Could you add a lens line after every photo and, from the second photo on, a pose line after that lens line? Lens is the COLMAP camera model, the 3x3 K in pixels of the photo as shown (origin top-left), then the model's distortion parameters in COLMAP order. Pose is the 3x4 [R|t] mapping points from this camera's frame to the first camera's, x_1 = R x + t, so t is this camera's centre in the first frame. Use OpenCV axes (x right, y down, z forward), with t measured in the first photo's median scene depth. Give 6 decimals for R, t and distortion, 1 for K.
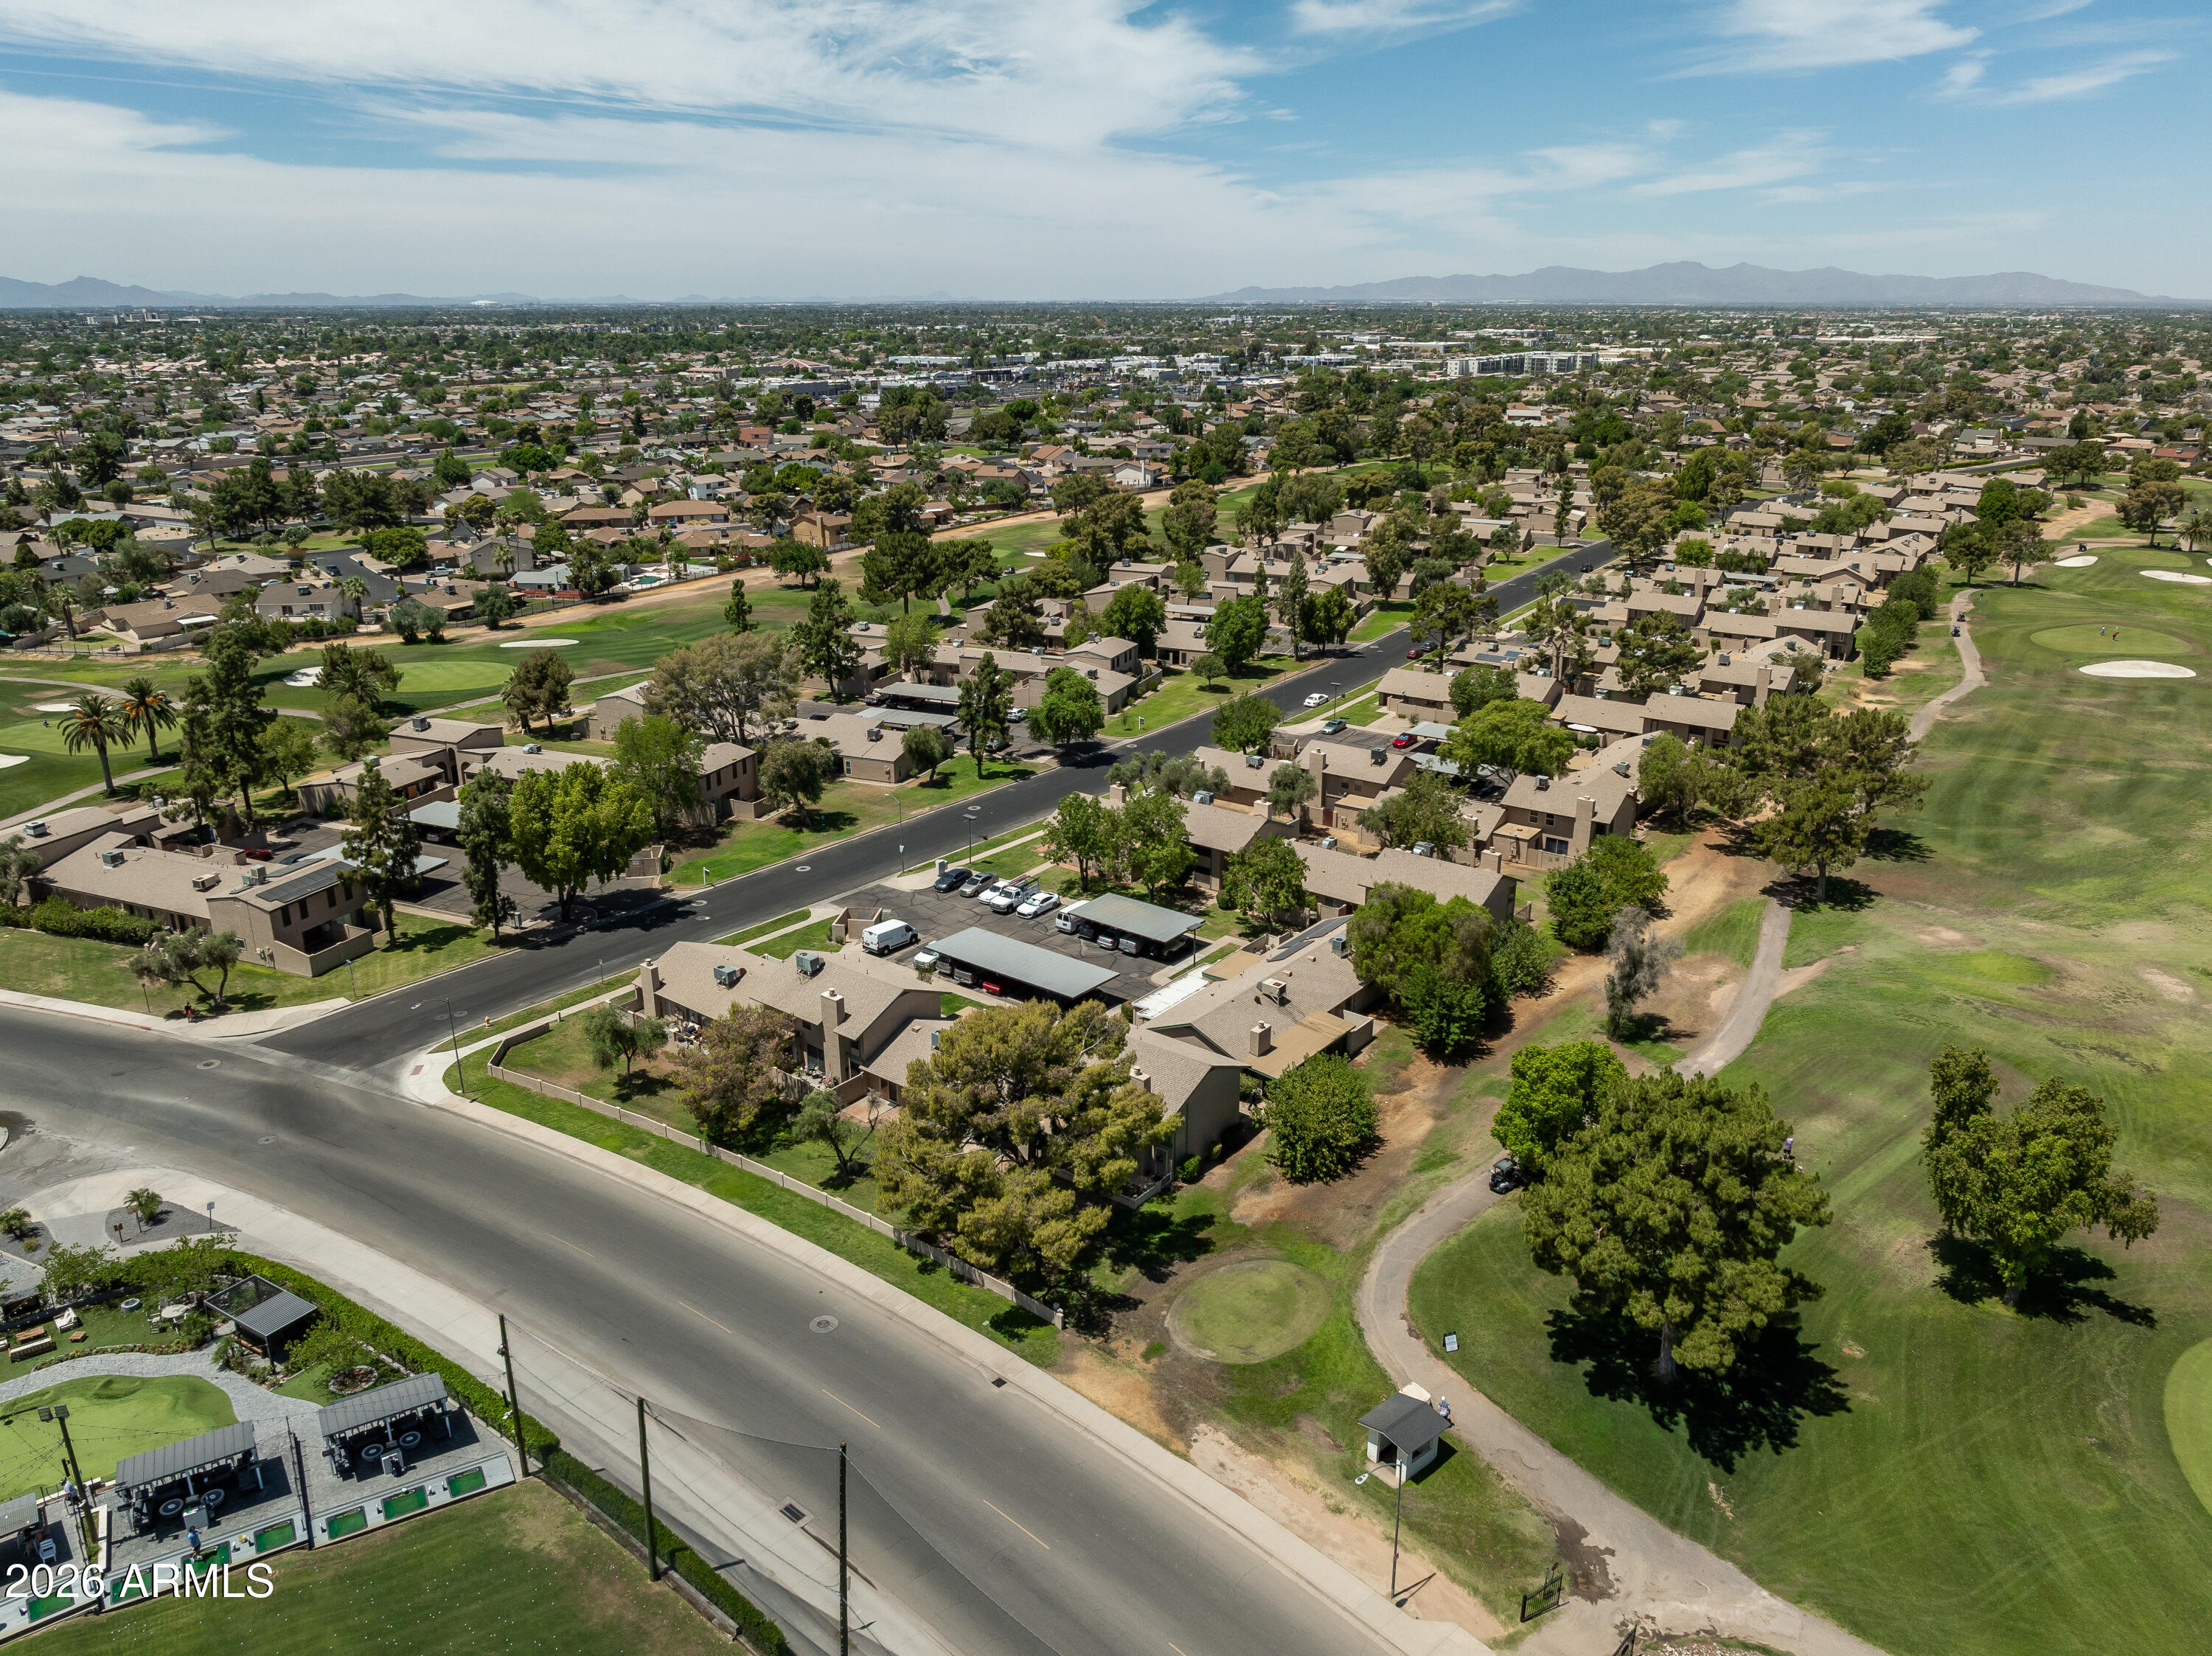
lens RADIAL K [[1611.8, 0, 1106.0], [0, 1611.8, 828.0], [0, 0, 1]] dist [-0.005310, 0.002366]
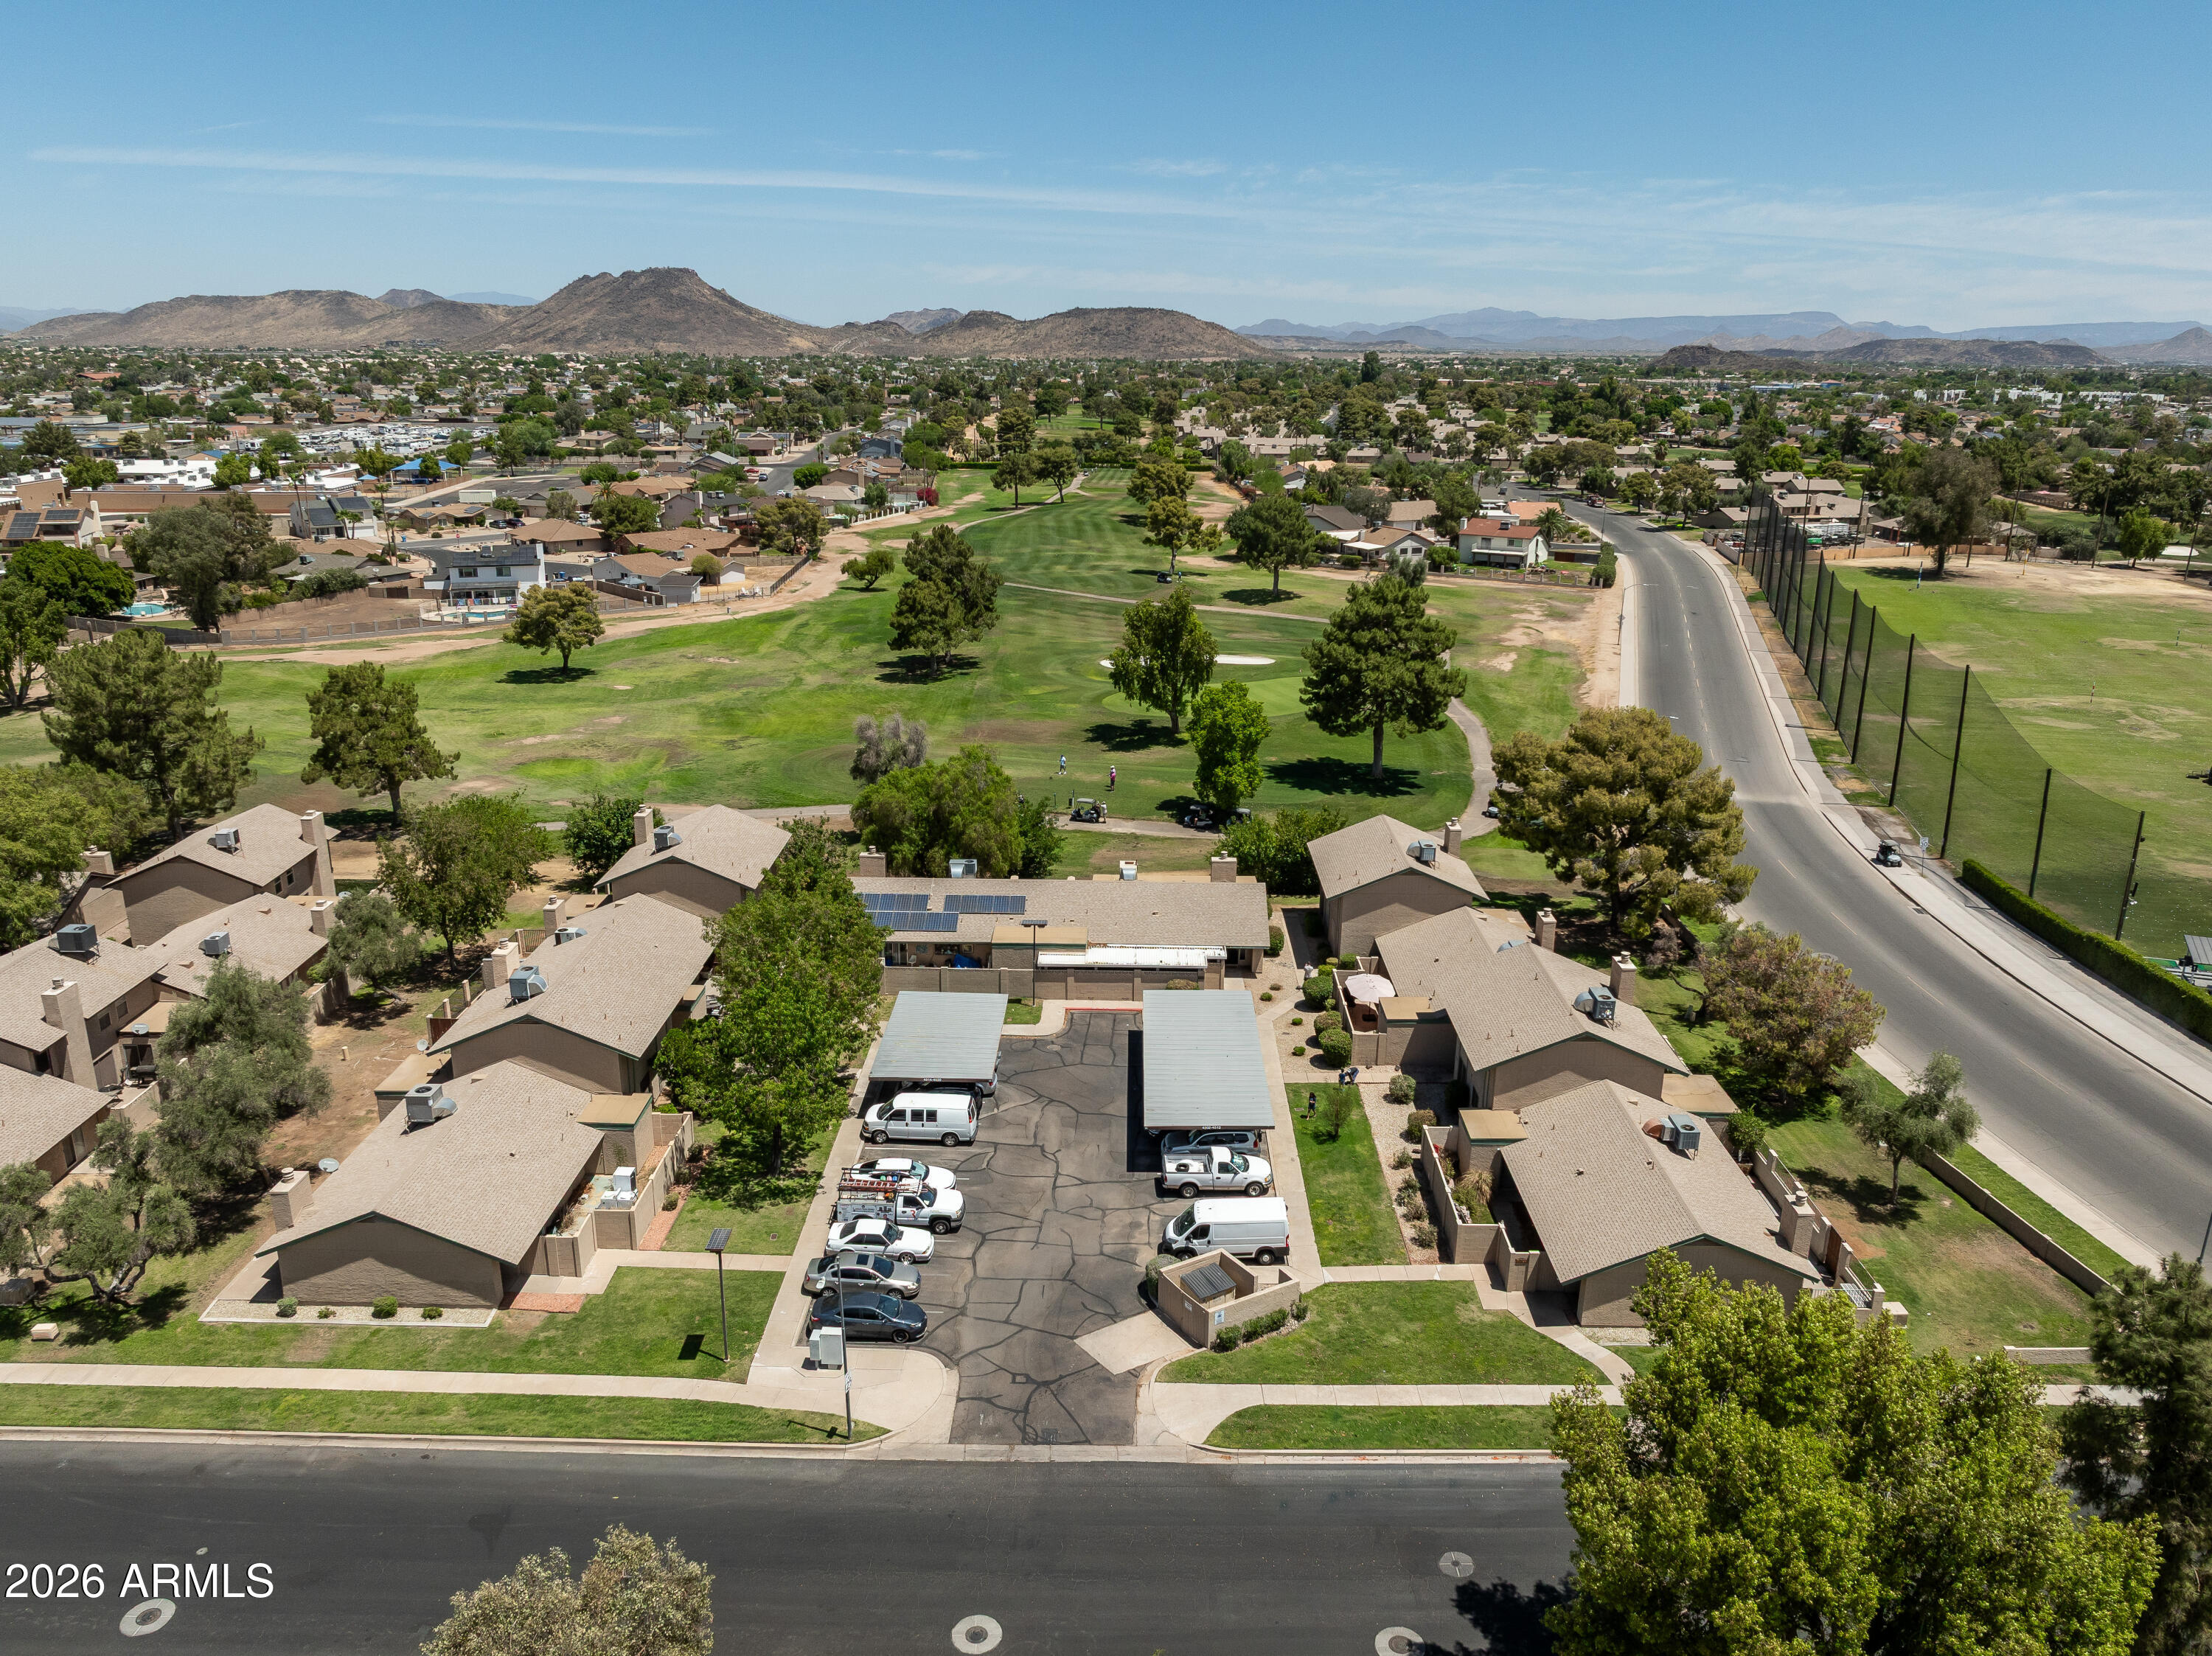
lens RADIAL K [[1611.8, 0, 1106.0], [0, 1611.8, 828.0], [0, 0, 1]] dist [-0.005310, 0.002366]
pose [[-0.618854, -0.232333, 0.750361, -0.582699], [0.238840, 0.854374, 0.461519, -0.353971], [-0.748315, 0.464829, -0.473243, 1.553644]]
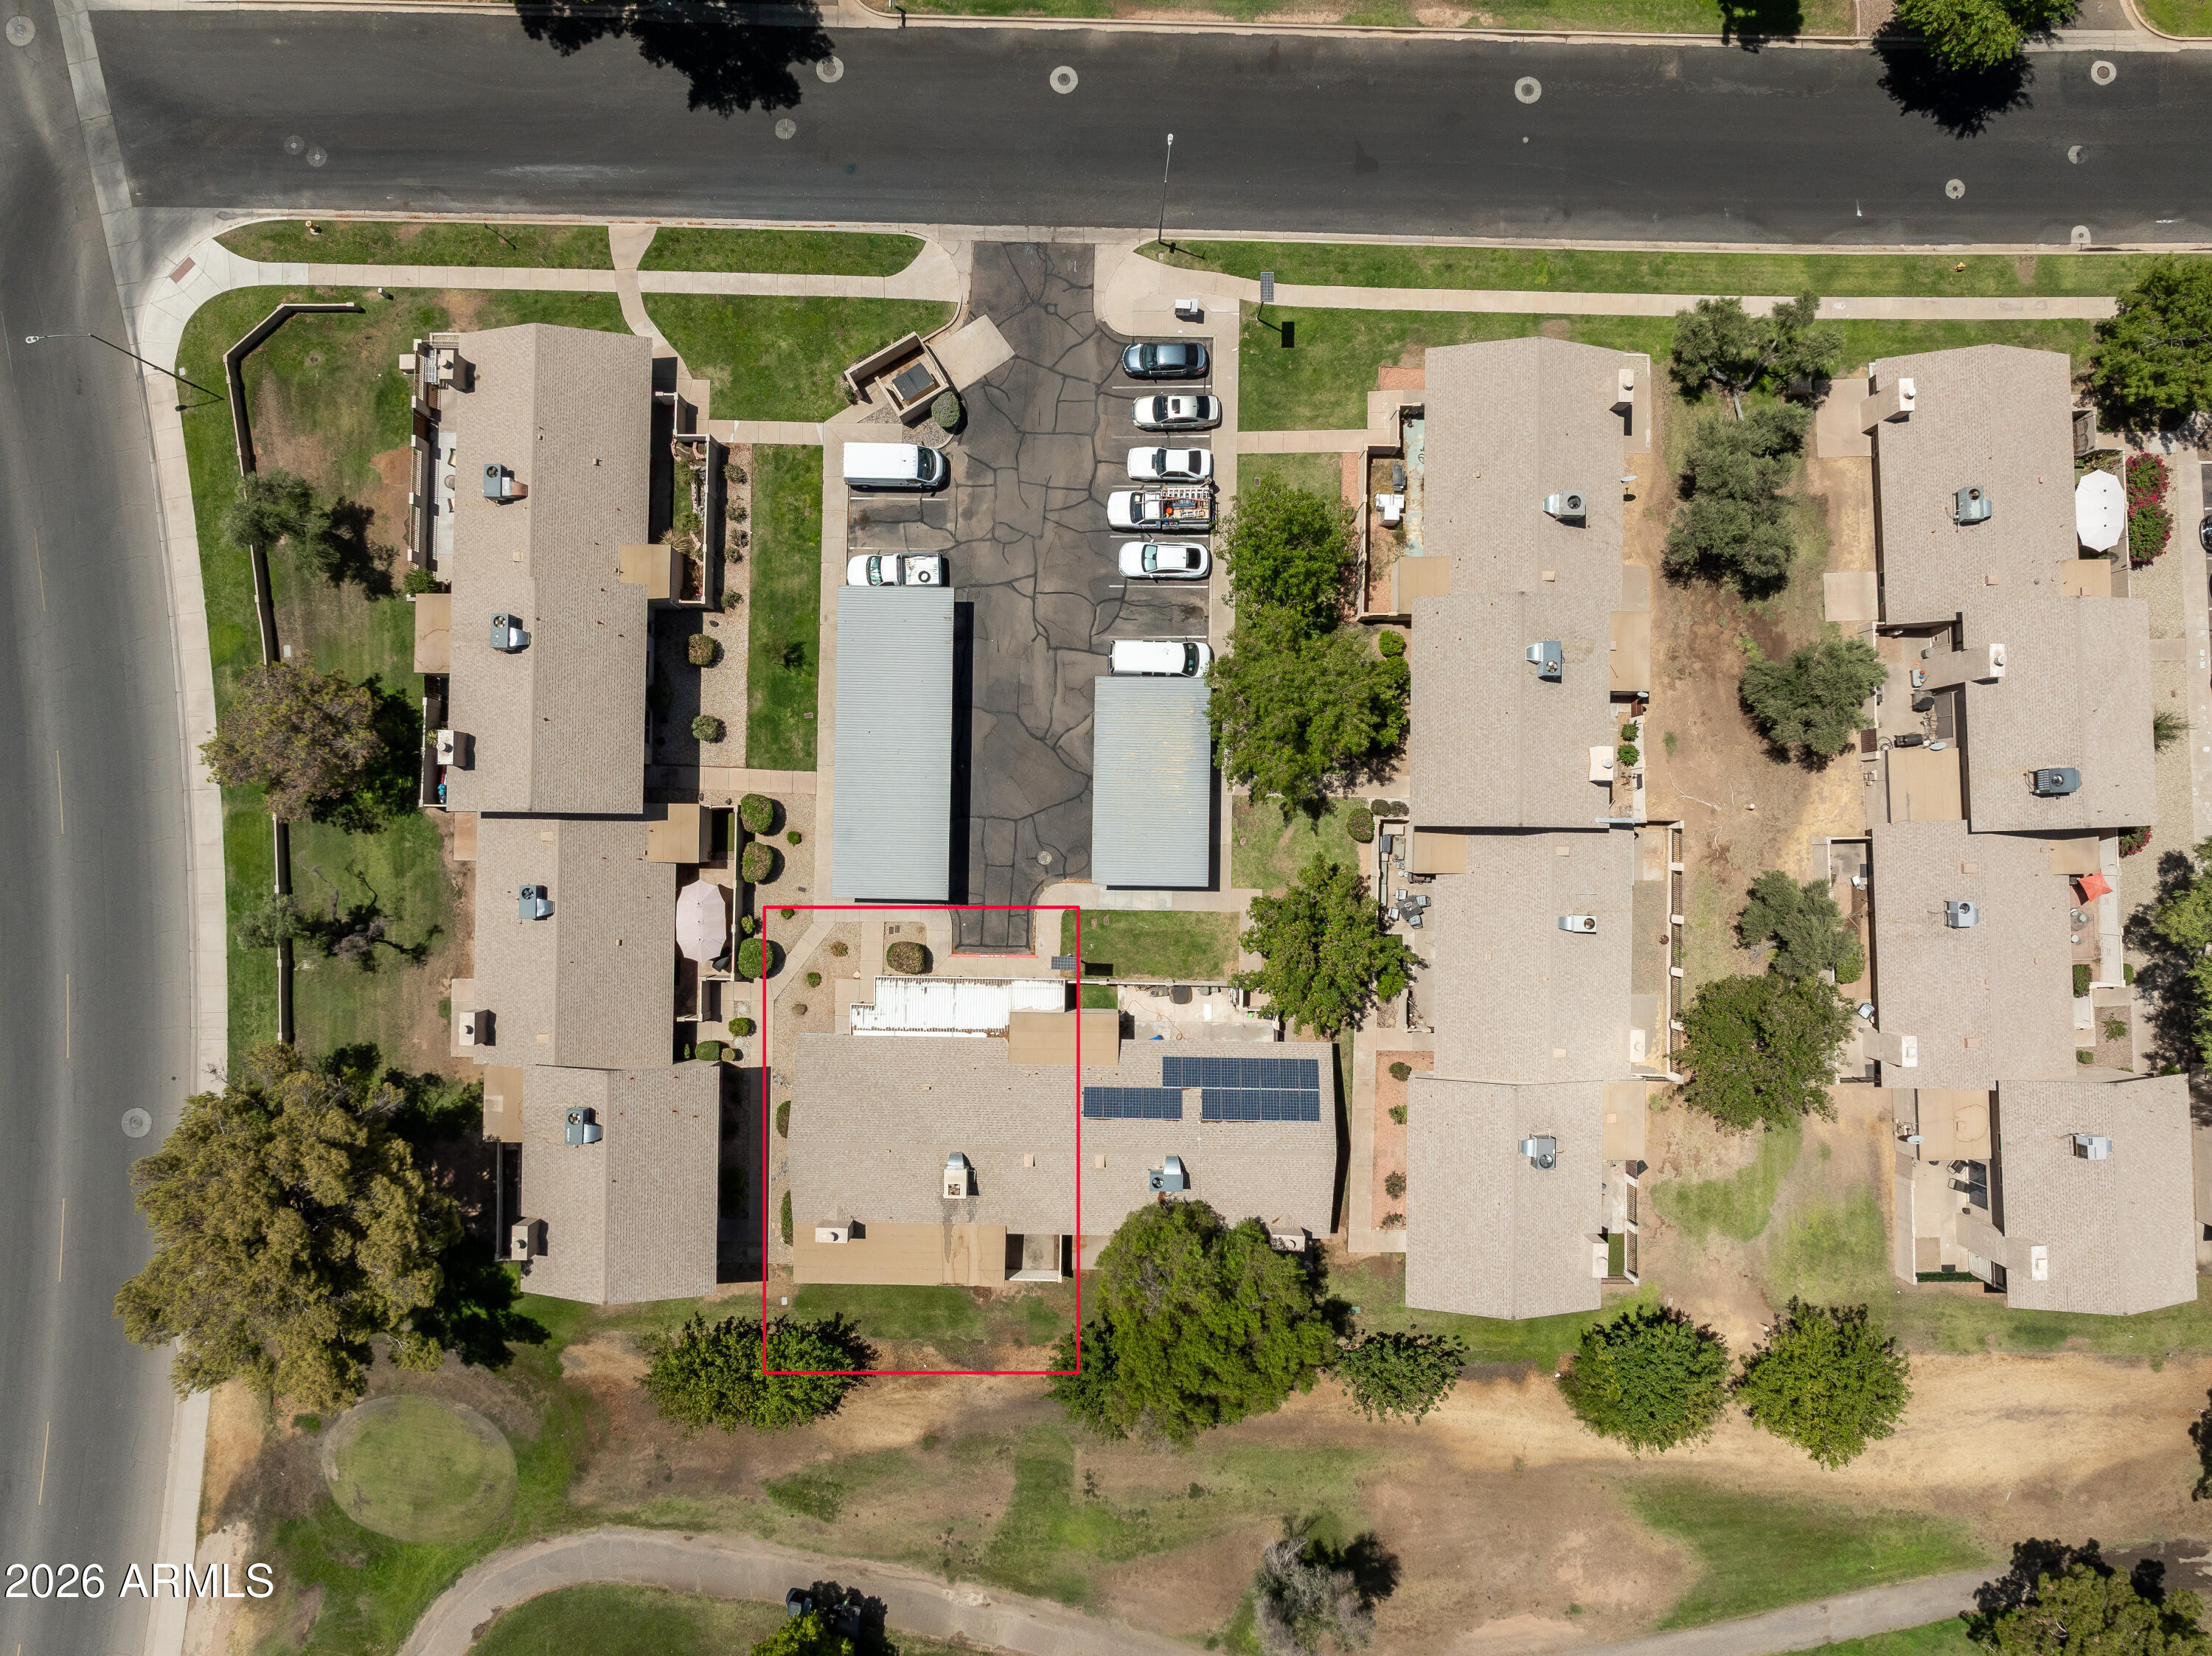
lens RADIAL K [[1550.8, 0, 1106.0], [0, 1550.8, 828.0], [0, 0, 1]] dist [-0.019004, 0.008186]
pose [[0.619309, 0.785051, -0.012308, 0.039959], [-0.245220, 0.208293, 0.946827, -0.622269], [0.745871, -0.583361, 0.321508, 1.021797]]
